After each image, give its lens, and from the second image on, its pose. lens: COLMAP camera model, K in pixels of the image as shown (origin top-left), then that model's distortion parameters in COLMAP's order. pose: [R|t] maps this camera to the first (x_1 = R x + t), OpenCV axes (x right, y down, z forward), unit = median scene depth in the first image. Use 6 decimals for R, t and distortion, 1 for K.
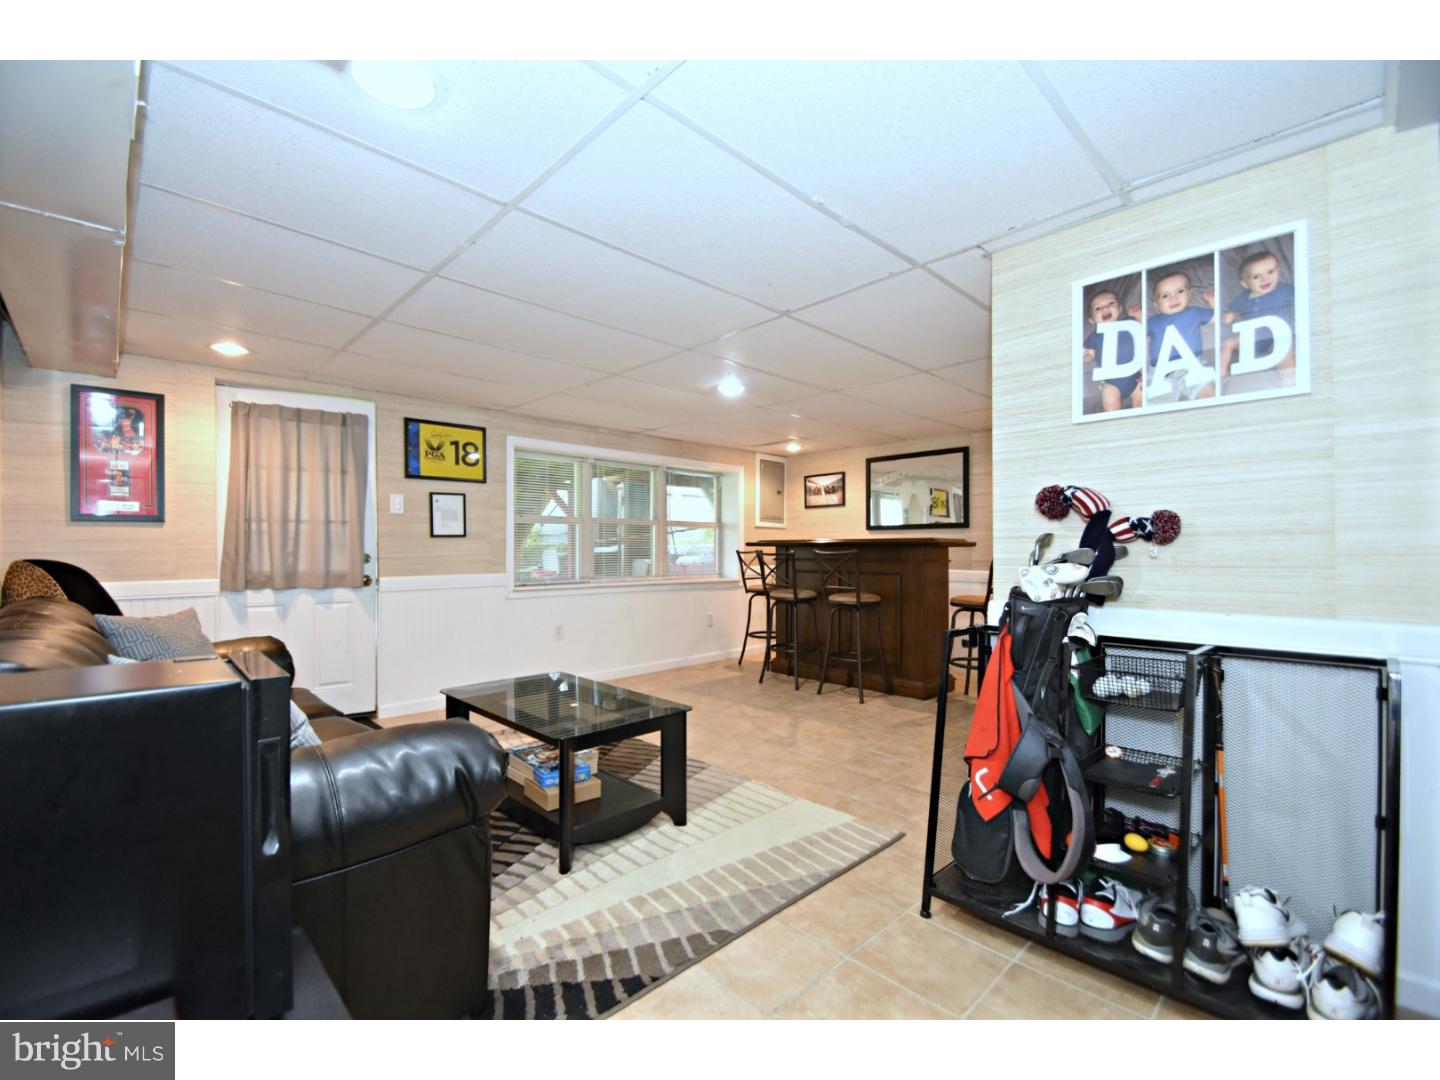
lens RADIAL K [[624.5, 0, 720.0], [0, 624.5, 540.0], [0, 0, 1]] dist [-0.001271, -0.000418]
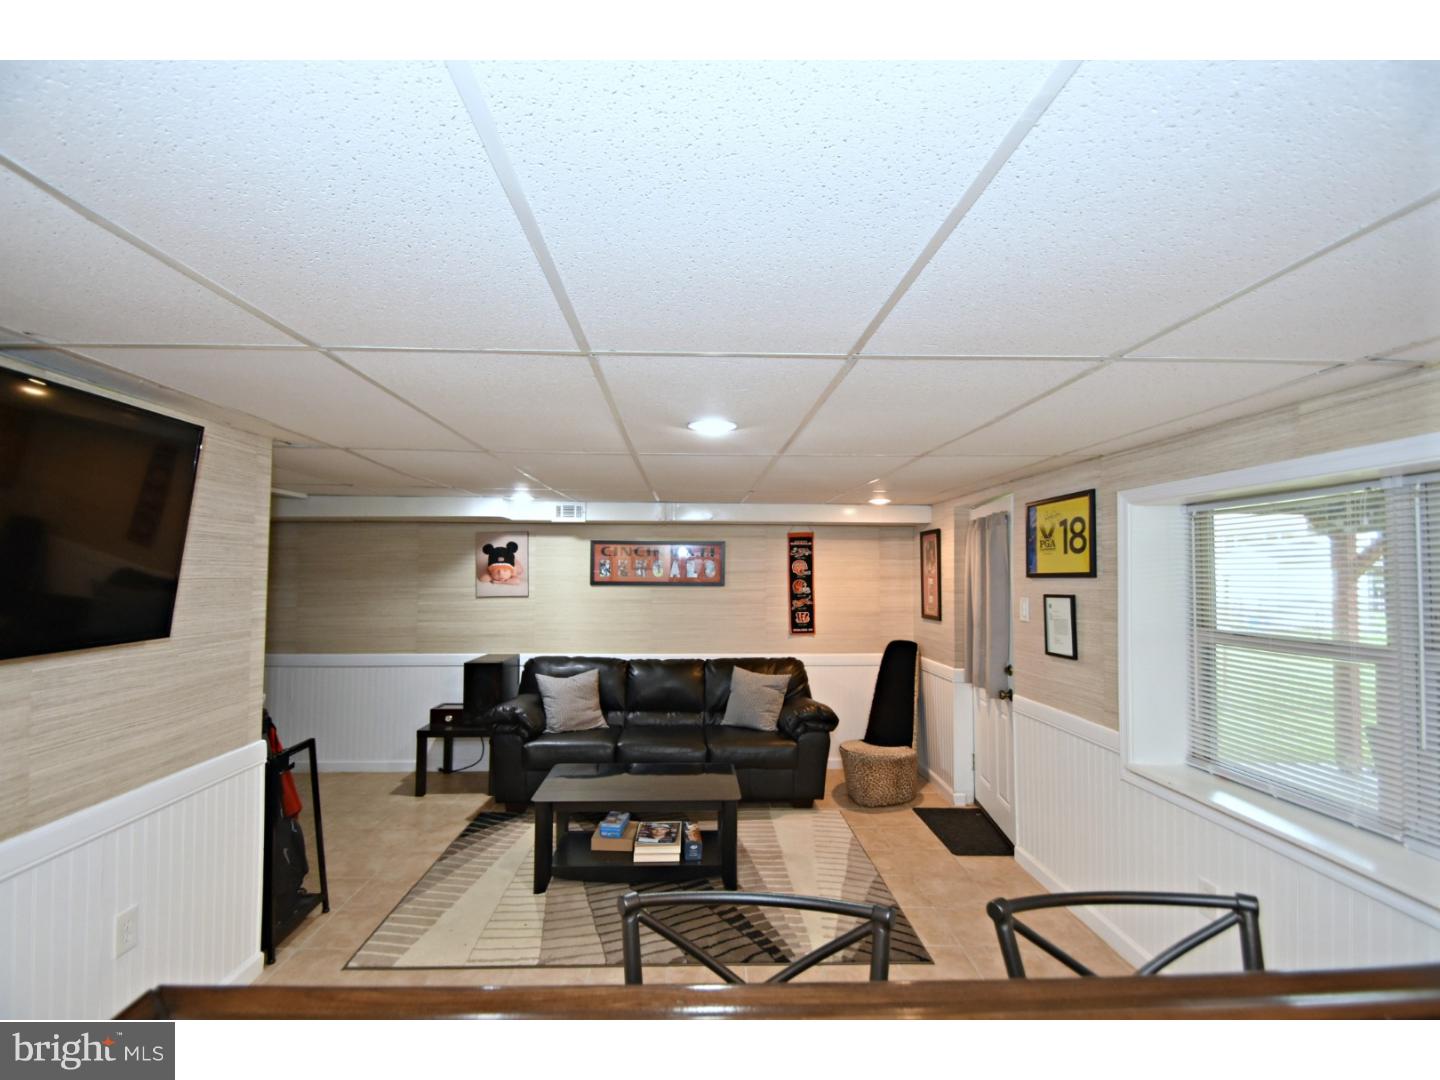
lens RADIAL K [[634.4, 0, 707.6], [0, 634.4, 549.0], [0, 0, 1]] dist [0.011743, -0.017407]
pose [[-0.681291, -0.023002, -0.731651, 0.386382], [0.014601, 0.998880, -0.044998, -0.105077], [0.731867, -0.041339, -0.680192, 1.253657]]
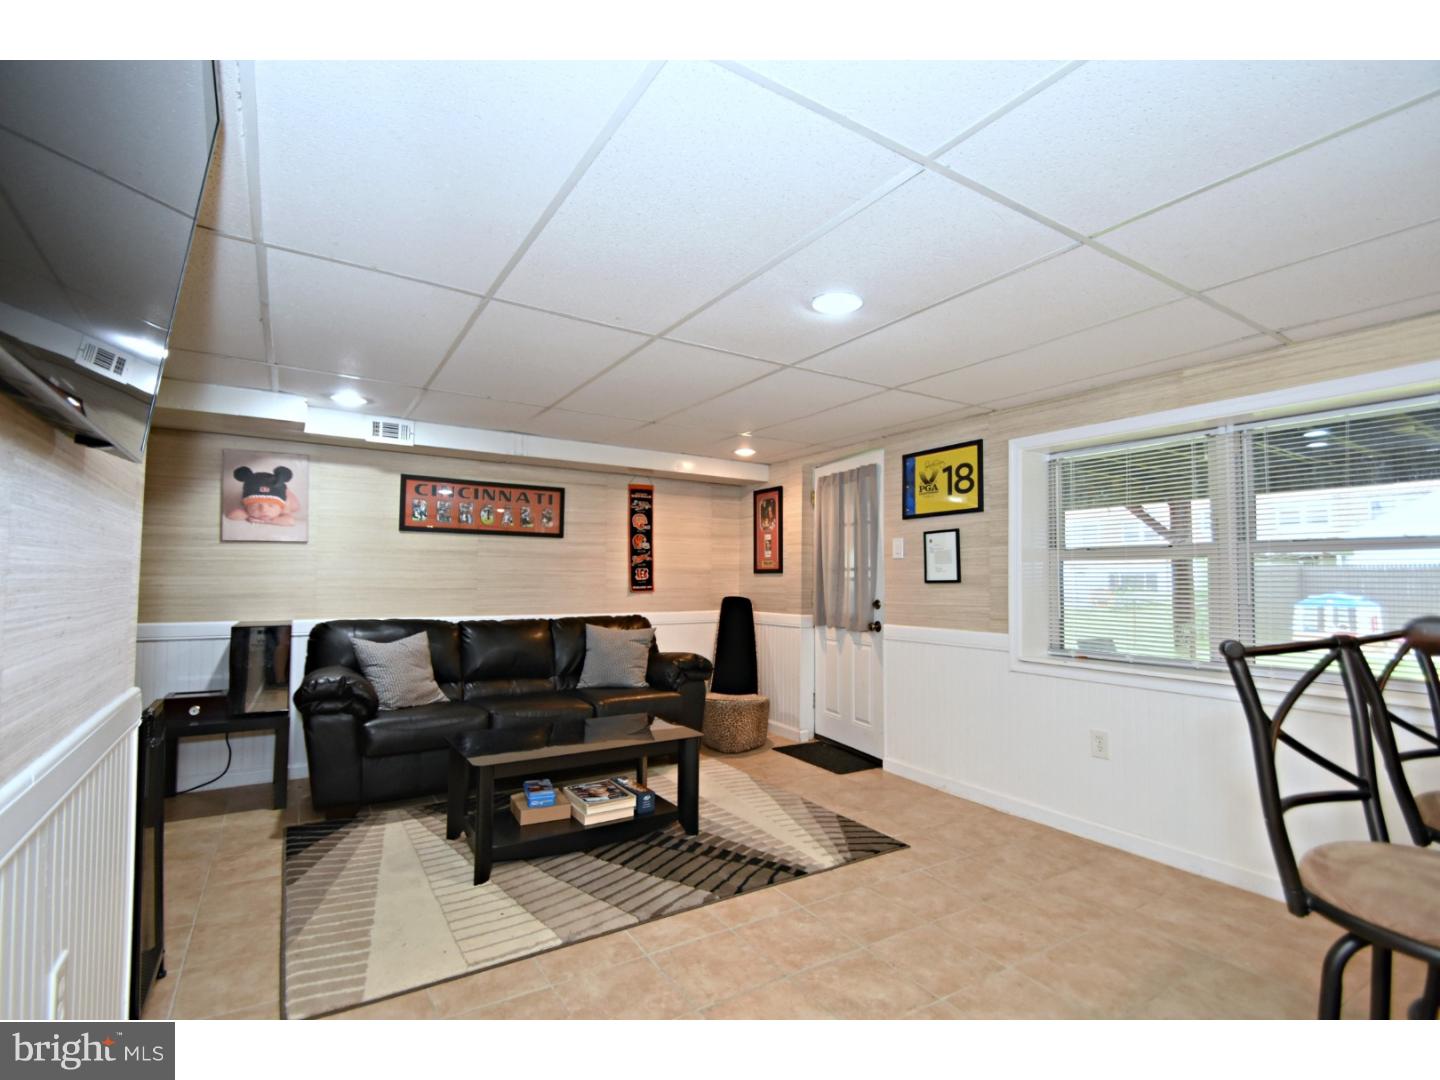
lens RADIAL K [[670.8, 0, 711.0], [0, 670.8, 548.3], [0, 0, 1]] dist [0.017097, -0.020794]
pose [[-0.217587, -0.039300, -0.975249, 0.535953], [0.011759, 0.999011, -0.042881, -0.016696], [0.975970, -0.020798, -0.216910, 0.931378]]
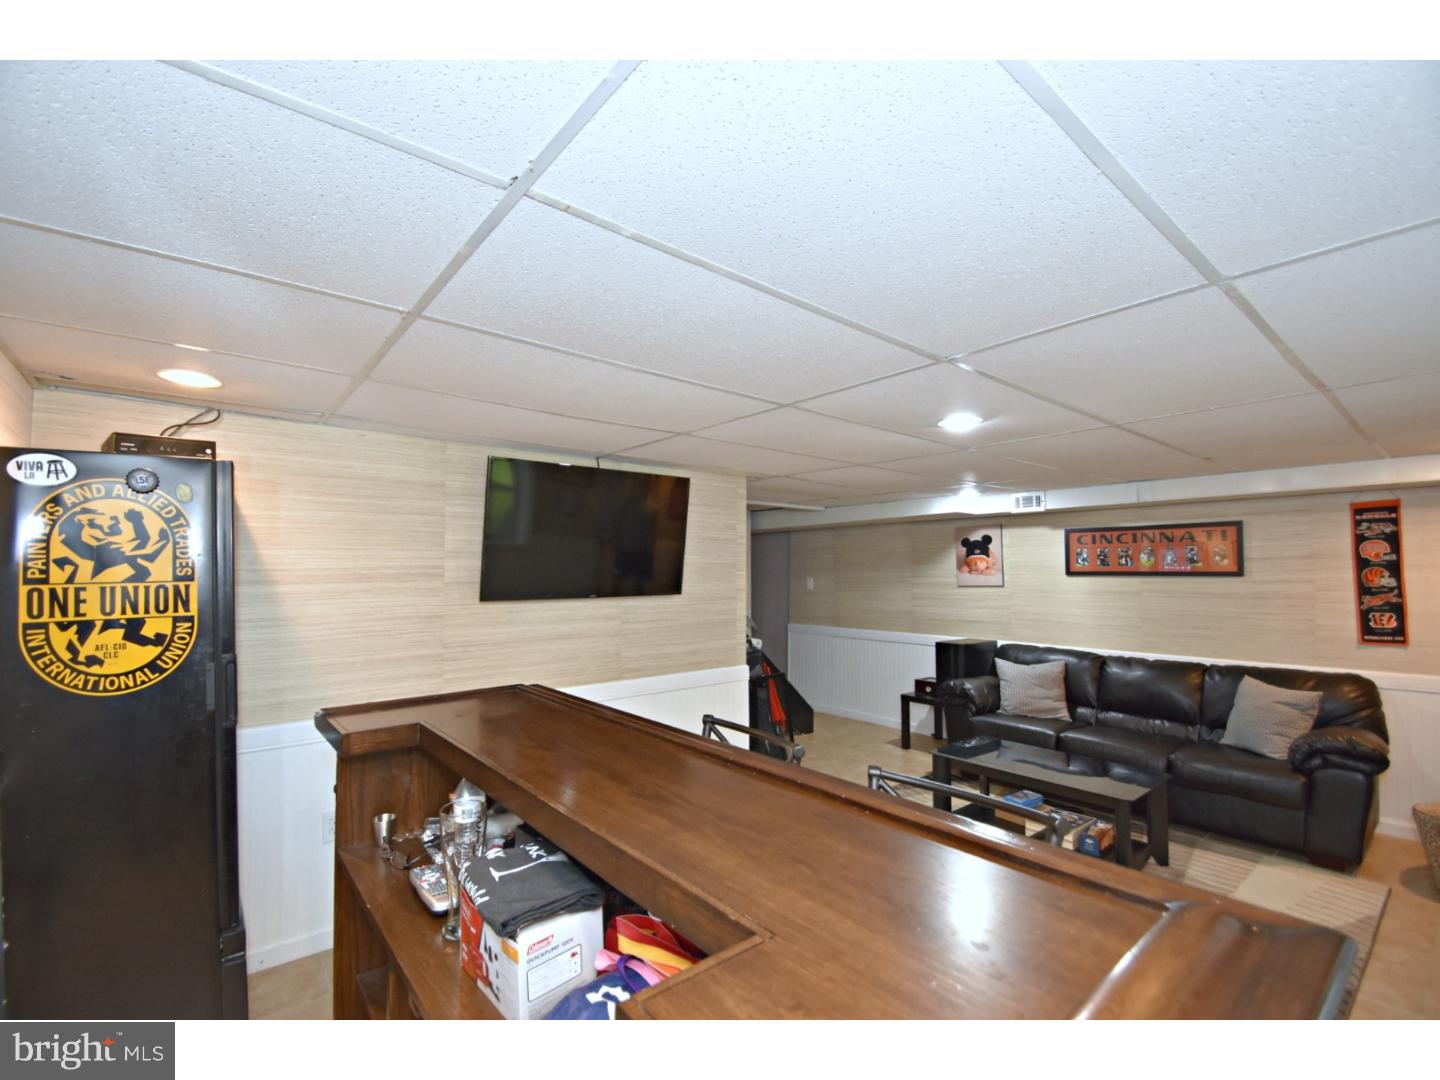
lens RADIAL K [[634.4, 0, 707.6], [0, 634.4, 549.0], [0, 0, 1]] dist [0.011743, -0.017407]
pose [[-0.995250, 0.010779, 0.096755, 0.190931], [0.005253, 0.998349, -0.057195, -0.078295], [-0.097211, -0.056415, -0.993664, 1.502469]]
